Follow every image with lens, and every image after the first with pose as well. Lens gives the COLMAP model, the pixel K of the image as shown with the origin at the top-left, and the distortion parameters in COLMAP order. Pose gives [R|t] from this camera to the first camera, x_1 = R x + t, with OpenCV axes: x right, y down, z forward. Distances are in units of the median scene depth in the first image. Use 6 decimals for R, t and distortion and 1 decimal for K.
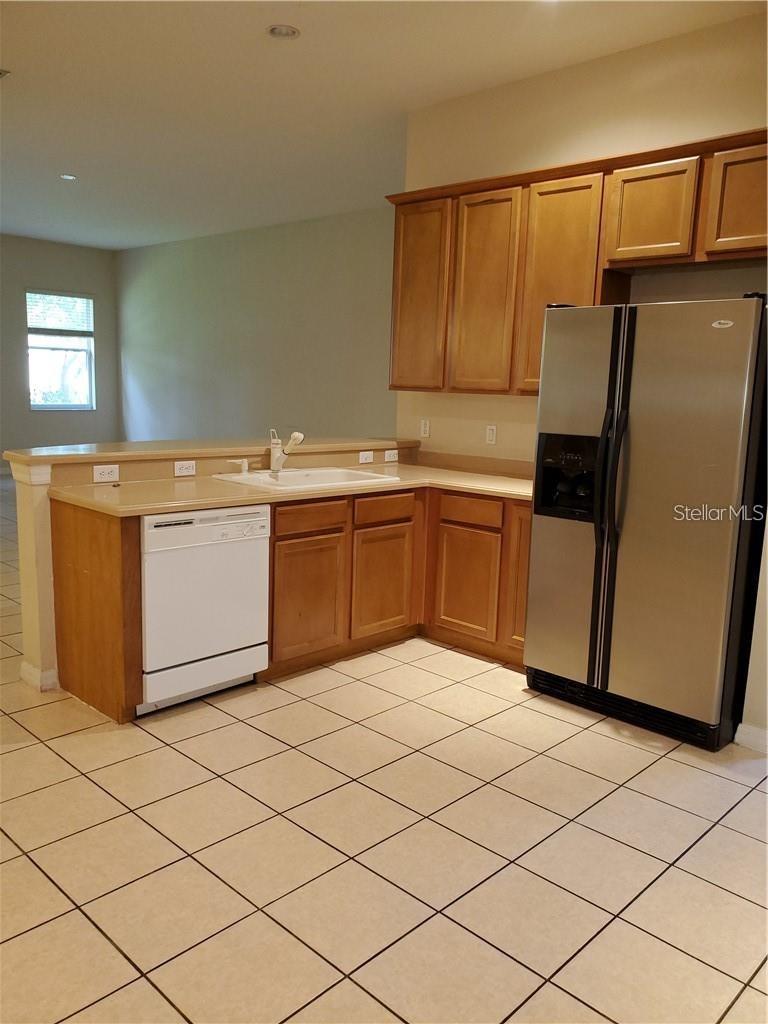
lens RADIAL K [[815.5, 0, 384.0], [0, 815.5, 512.0], [0, 0, 1]] dist [0.151645, -0.262679]
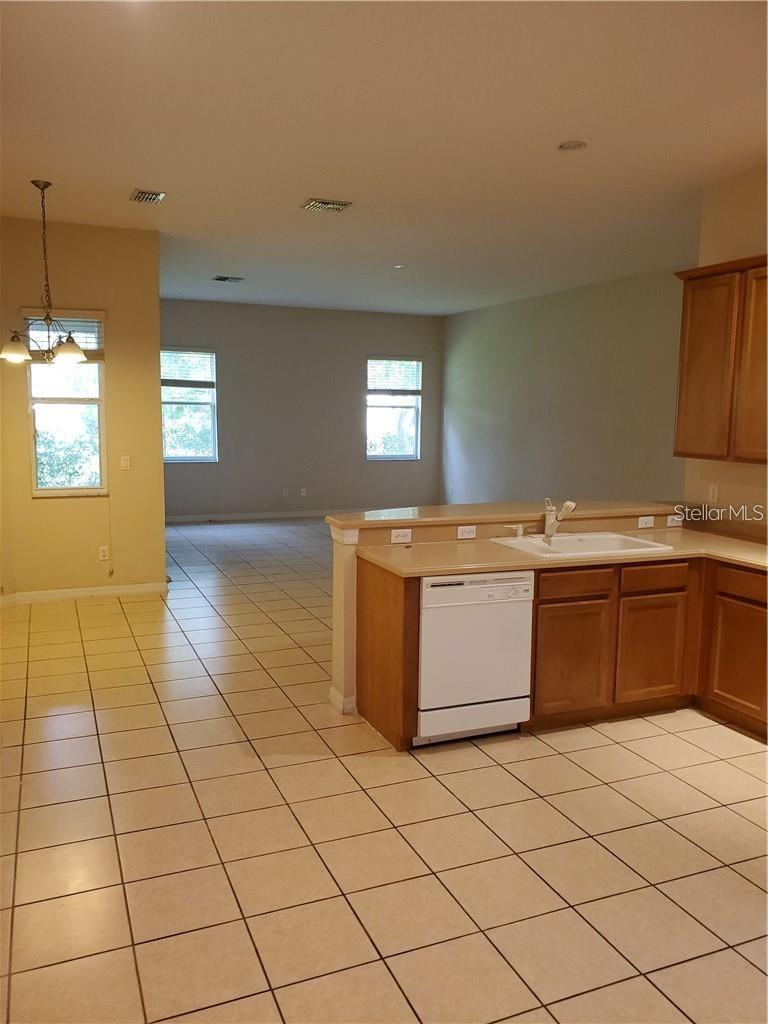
lens RADIAL K [[815.5, 0, 384.0], [0, 815.5, 512.0], [0, 0, 1]] dist [0.151645, -0.262679]
pose [[0.924332, 0.029458, -0.380451, 0.083541], [-0.045580, 0.998401, -0.033433, -0.038012], [0.378858, 0.048244, 0.924197, -0.095285]]
